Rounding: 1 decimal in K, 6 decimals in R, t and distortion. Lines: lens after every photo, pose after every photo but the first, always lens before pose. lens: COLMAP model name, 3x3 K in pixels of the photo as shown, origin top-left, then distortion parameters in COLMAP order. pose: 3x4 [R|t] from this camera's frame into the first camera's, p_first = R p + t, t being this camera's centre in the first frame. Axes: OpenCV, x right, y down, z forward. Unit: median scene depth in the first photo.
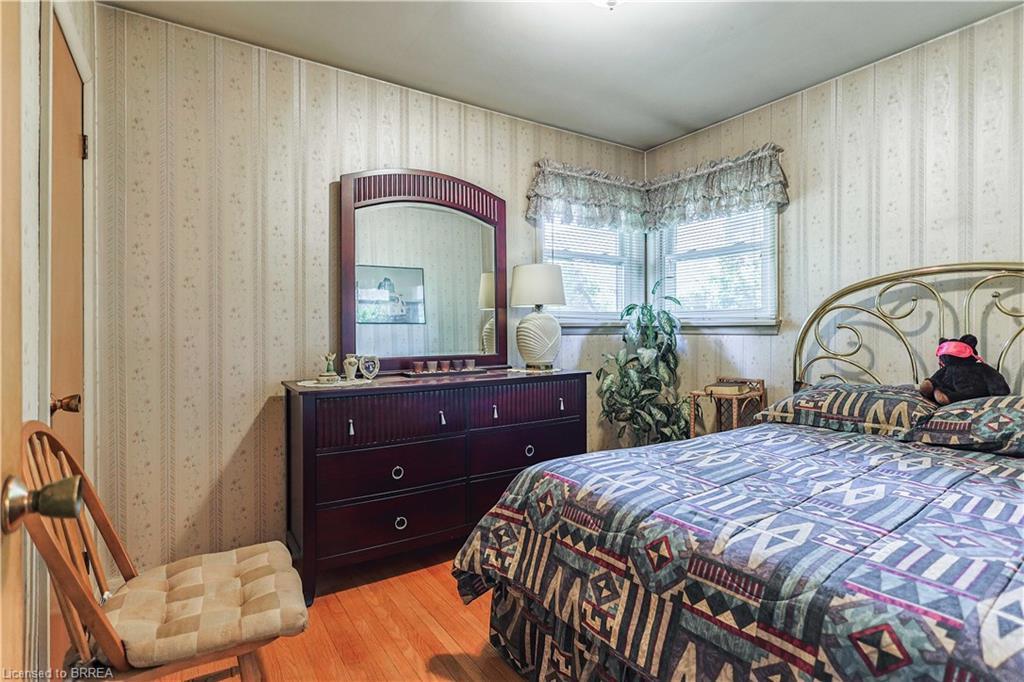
lens RADIAL K [[511.1, 0, 514.4], [0, 511.1, 335.3], [0, 0, 1]] dist [-0.004116, 0.000570]
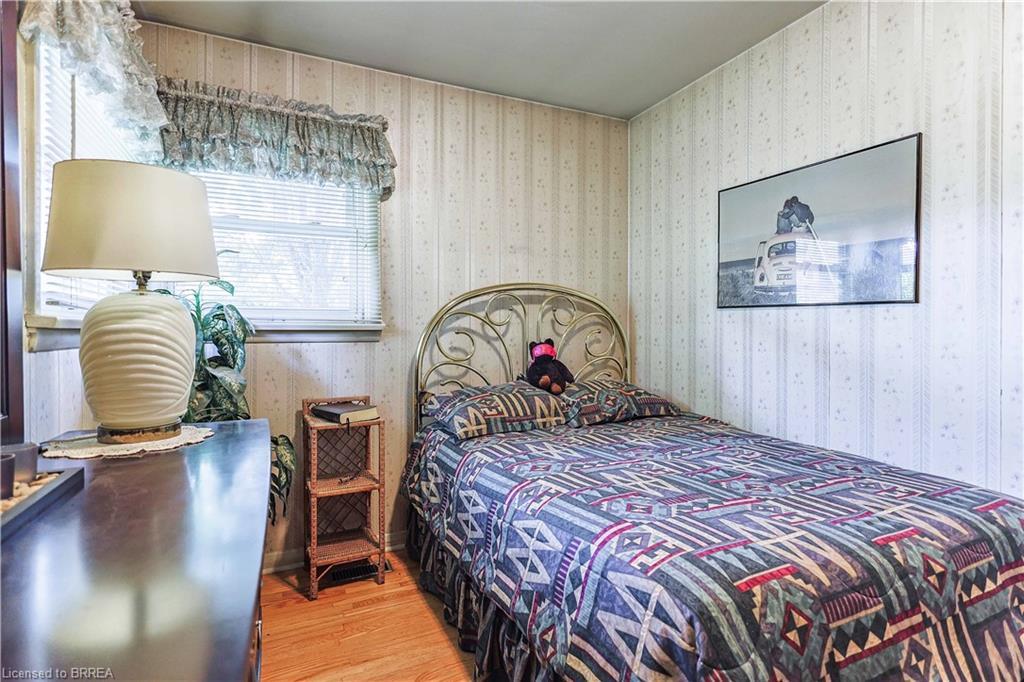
lens RADIAL K [[511.1, 0, 513.6], [0, 511.1, 333.7], [0, 0, 1]] dist [-0.004116, 0.000570]
pose [[0.150646, 0.003189, 0.988583, -0.470551], [0.014672, 0.999877, -0.005461, -0.009143], [-0.988479, 0.015327, 0.150581, 1.013390]]
